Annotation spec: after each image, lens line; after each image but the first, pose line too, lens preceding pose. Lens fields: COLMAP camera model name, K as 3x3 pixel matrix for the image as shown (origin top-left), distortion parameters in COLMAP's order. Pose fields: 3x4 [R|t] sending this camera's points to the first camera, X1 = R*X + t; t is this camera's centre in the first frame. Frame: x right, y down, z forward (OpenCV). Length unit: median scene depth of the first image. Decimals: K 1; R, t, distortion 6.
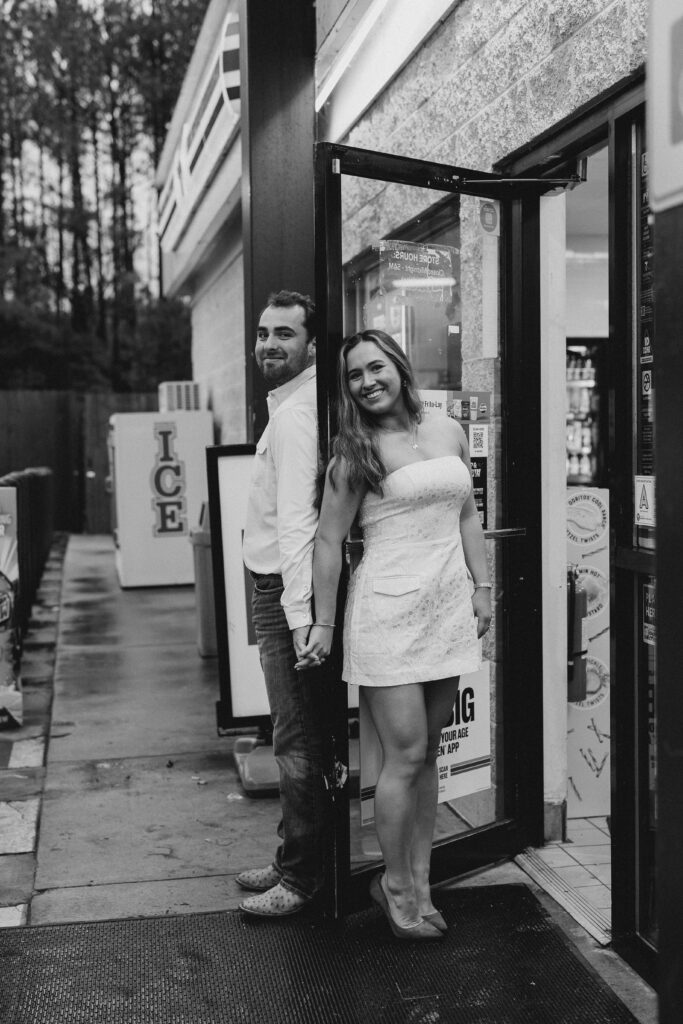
lens RADIAL K [[1466.5, 0, 340.0], [0, 1466.5, 511.7], [0, 0, 1]] dist [0.014552, 0.000000]
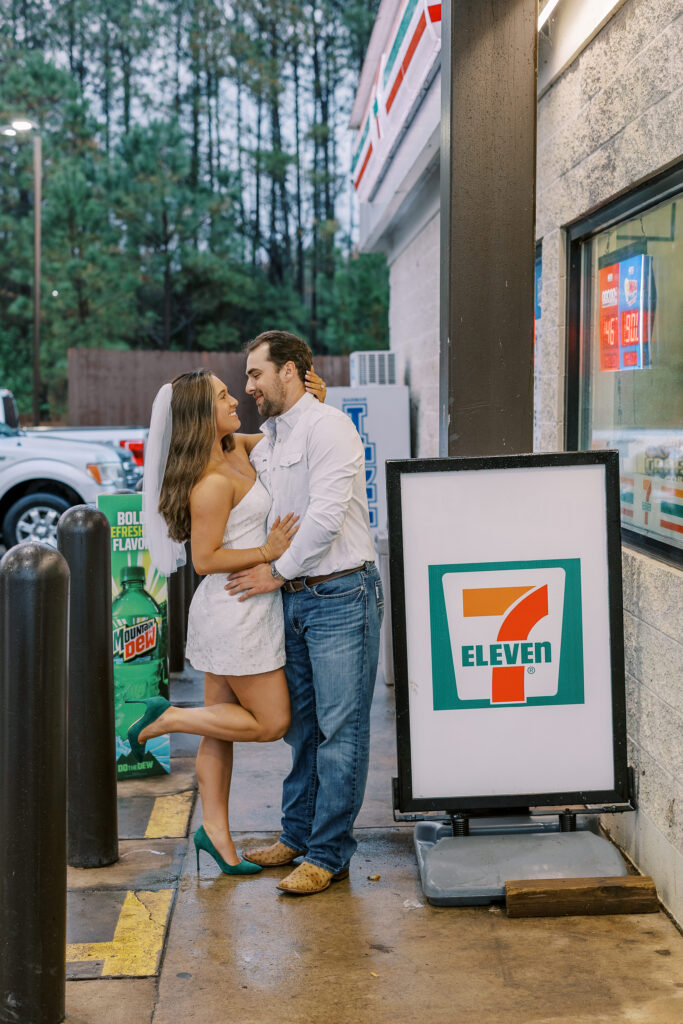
lens RADIAL K [[1466.5, 0, 335.8], [0, 1466.5, 516.1], [0, 0, 1]] dist [0.014552, 0.000000]
pose [[0.989144, 0.025389, -0.144743, -0.001444], [-0.019056, 0.998806, 0.044978, -0.028777], [0.145712, -0.041731, 0.988447, 0.121515]]
